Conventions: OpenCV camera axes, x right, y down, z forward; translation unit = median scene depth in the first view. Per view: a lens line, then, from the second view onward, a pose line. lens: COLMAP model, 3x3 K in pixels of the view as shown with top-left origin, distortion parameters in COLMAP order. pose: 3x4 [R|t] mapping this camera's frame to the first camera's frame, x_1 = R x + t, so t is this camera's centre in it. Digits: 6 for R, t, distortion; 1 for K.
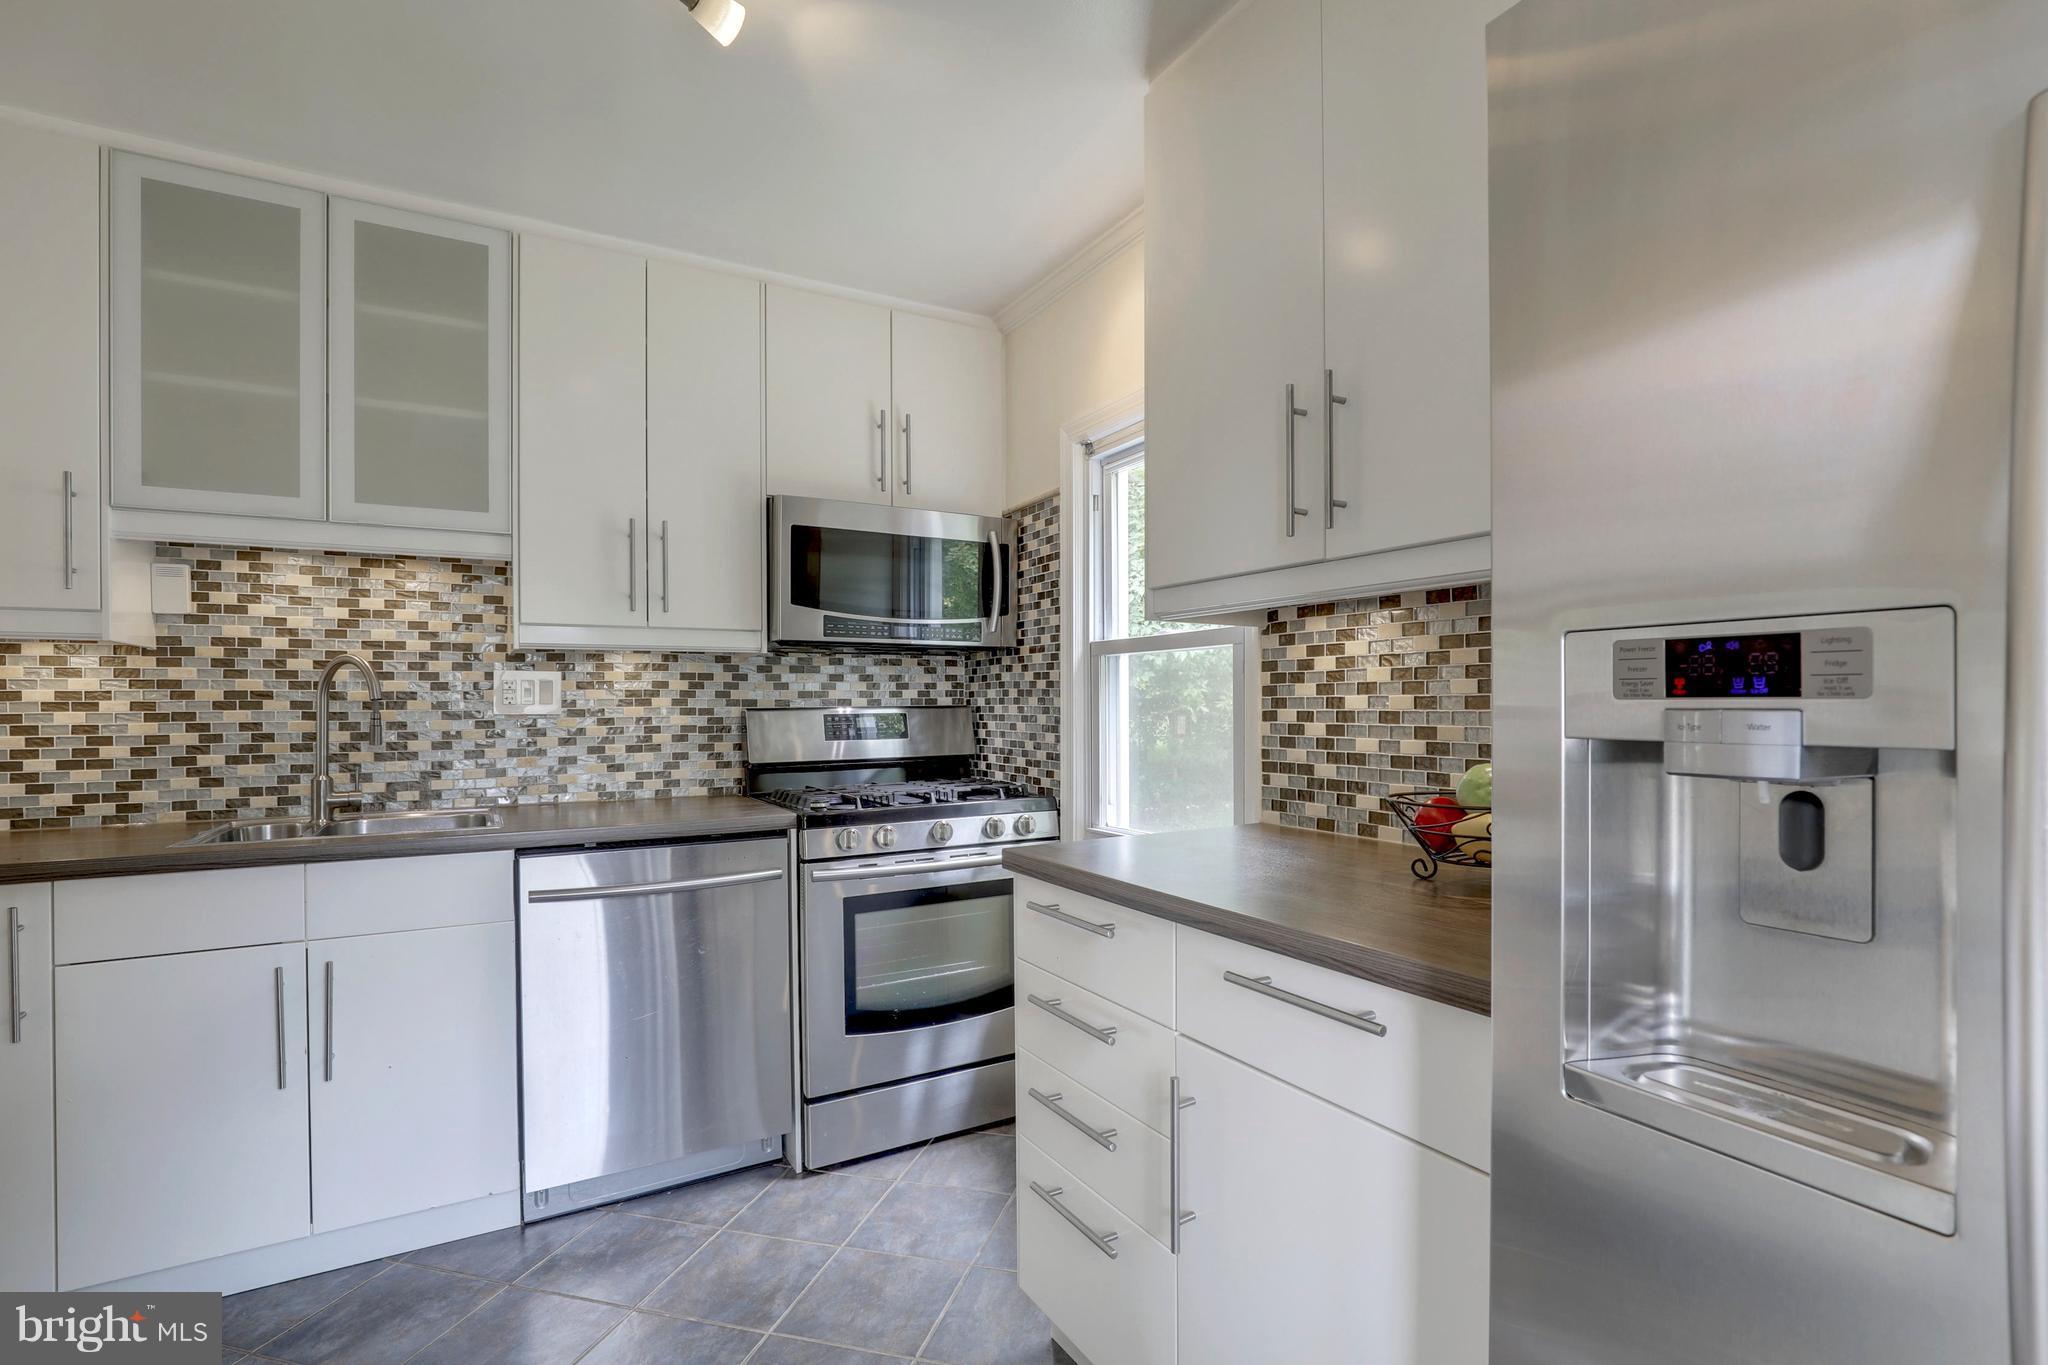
lens RADIAL K [[966.6, 0, 1037.4], [0, 966.6, 697.9], [0, 0, 1]] dist [-0.000399, -0.000066]
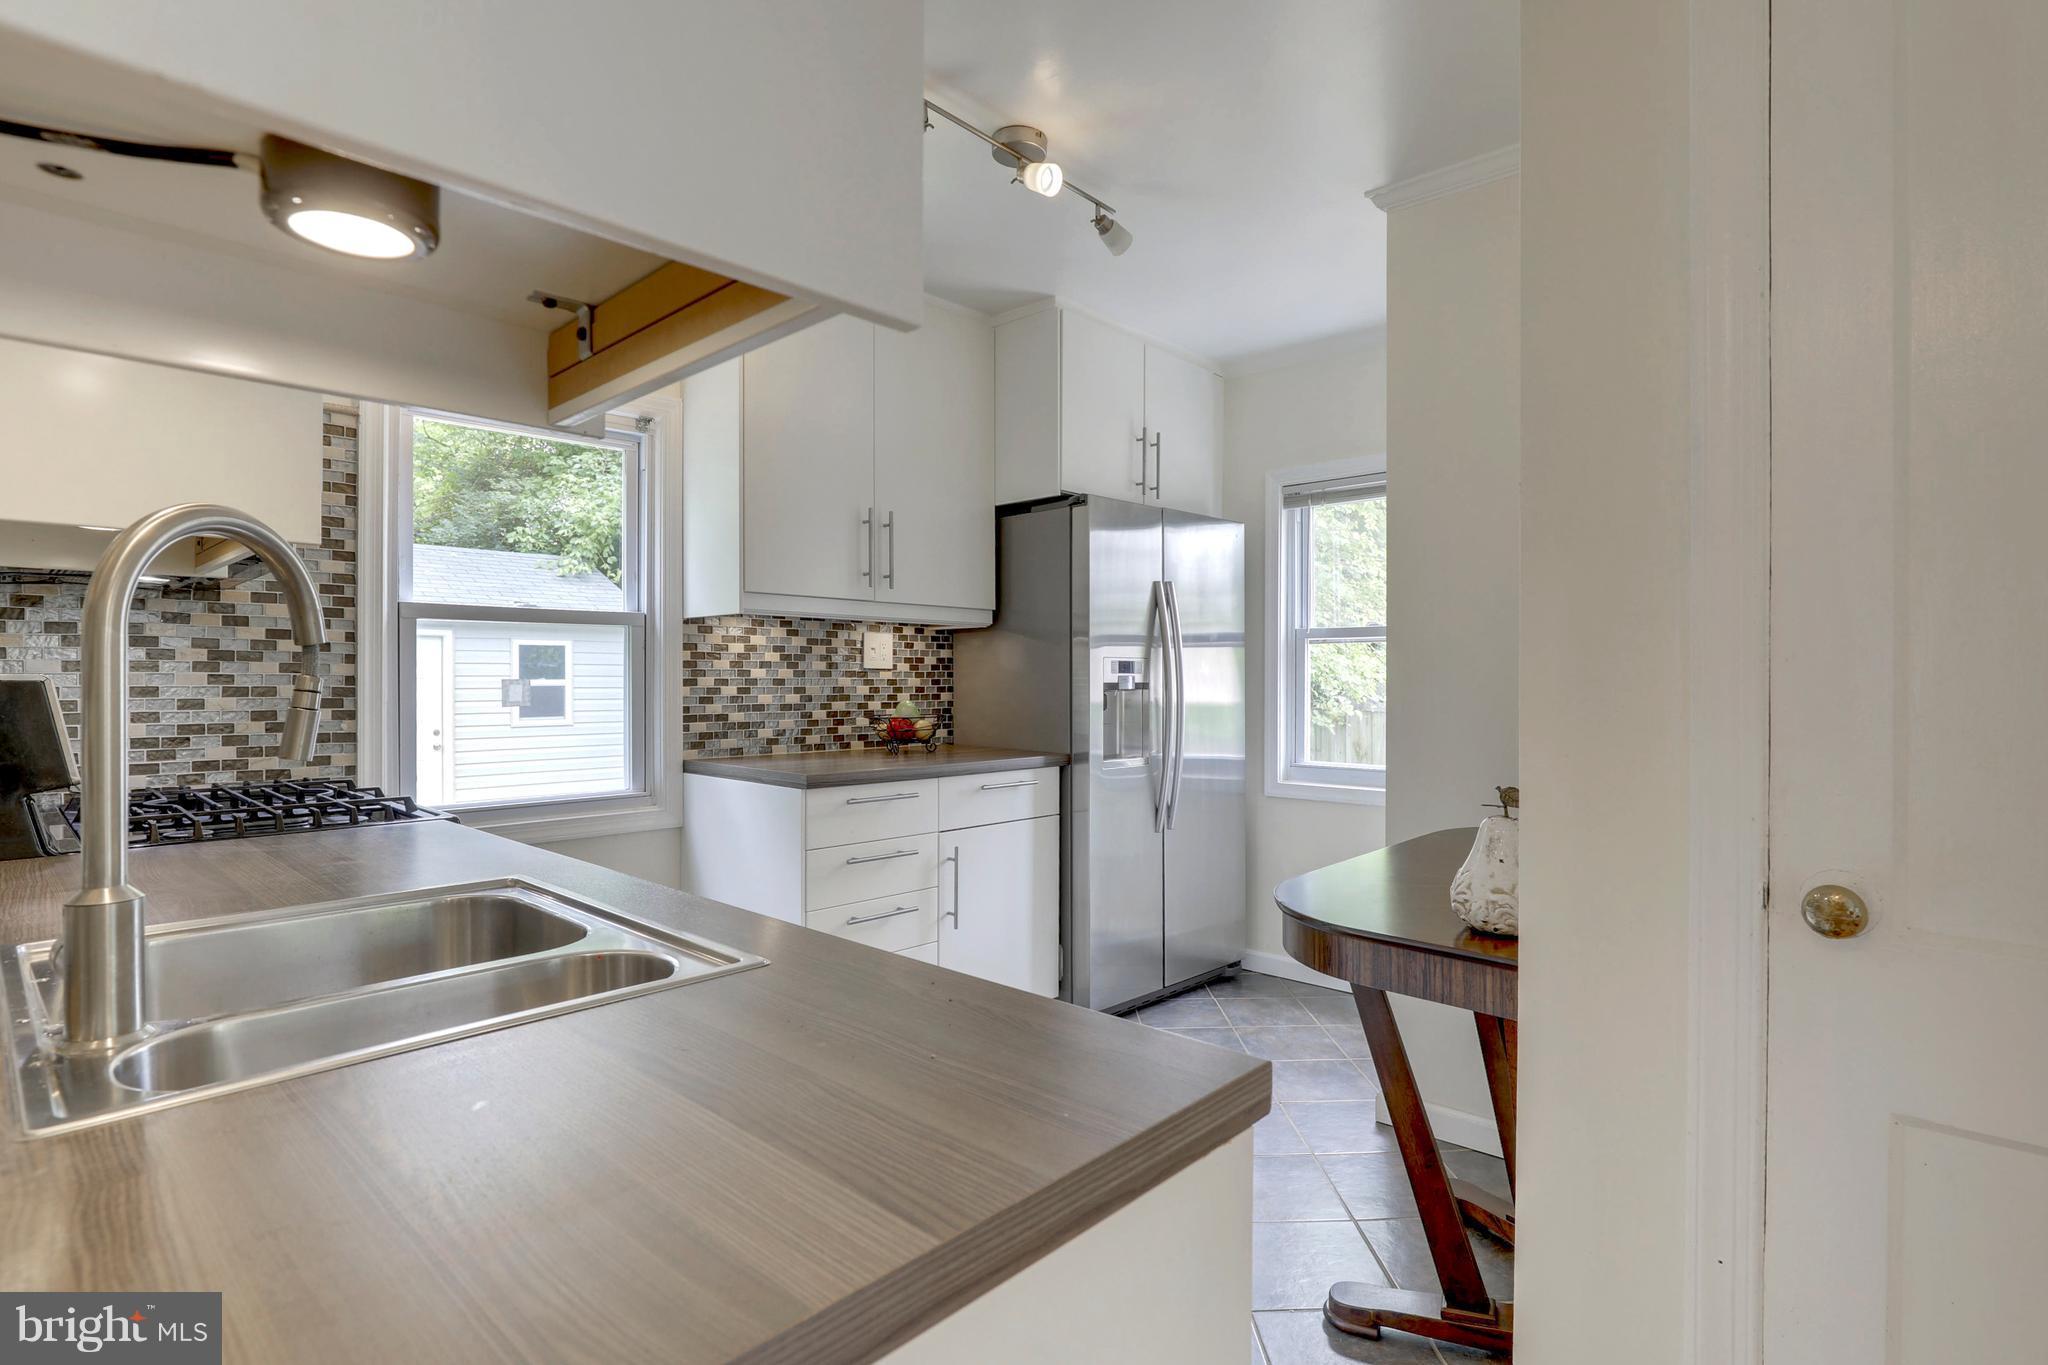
lens RADIAL K [[966.6, 0, 1035.4], [0, 966.6, 683.6], [0, 0, 1]] dist [-0.000399, -0.000066]
pose [[-0.275903, -0.001513, 0.961184, -1.351934], [-0.005625, 0.999984, -0.000041, 0.019090], [-0.961169, -0.005418, -0.275907, 0.980467]]
